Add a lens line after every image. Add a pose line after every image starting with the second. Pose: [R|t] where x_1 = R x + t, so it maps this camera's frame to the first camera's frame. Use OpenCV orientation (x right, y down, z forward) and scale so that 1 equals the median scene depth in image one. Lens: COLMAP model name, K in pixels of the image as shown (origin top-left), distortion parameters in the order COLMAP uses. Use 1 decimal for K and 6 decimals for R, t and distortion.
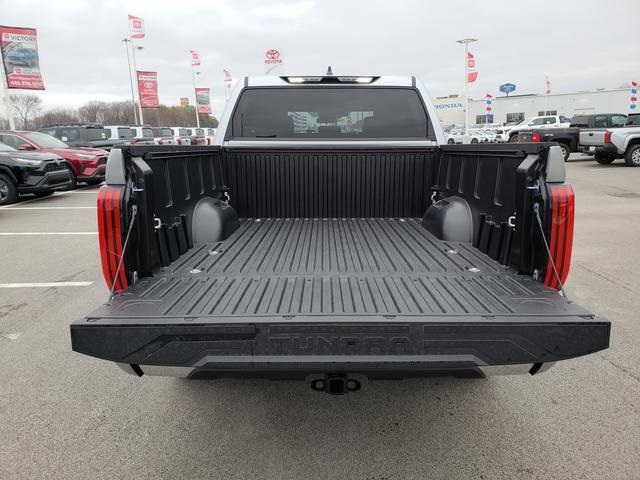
lens RADIAL K [[495.8, 0, 322.4], [0, 495.8, 232.3], [0, 0, 1]] dist [0.083679, -0.072196]
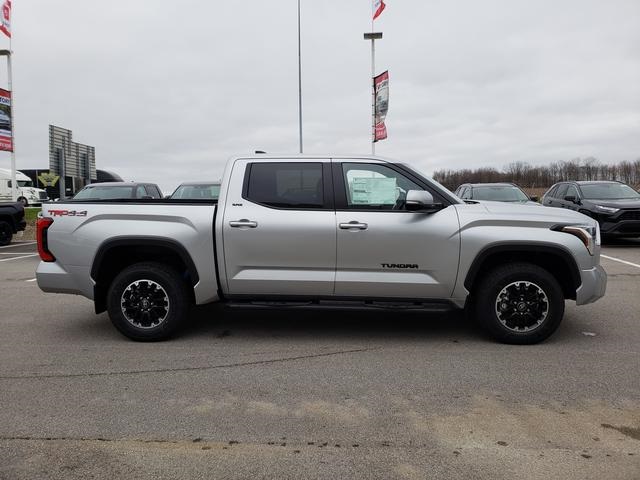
lens RADIAL K [[495.8, 0, 322.4], [0, 495.8, 232.3], [0, 0, 1]] dist [0.083679, -0.072196]
pose [[-0.014584, 0.099904, -0.994890, 0.540487], [-0.176573, 0.979101, 0.100907, -0.100538], [0.984179, 0.177143, 0.003361, 0.445500]]
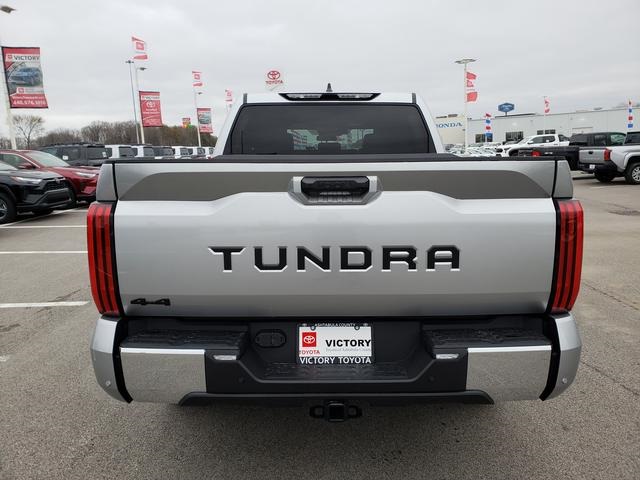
lens RADIAL K [[495.8, 0, 322.4], [0, 495.8, 232.3], [0, 0, 1]] dist [0.083679, -0.072196]
pose [[0.999998, -0.001667, -0.001300, 0.000608], [0.001619, 0.999336, -0.036413, 0.000111], [0.001360, 0.036411, 0.999336, 0.006988]]
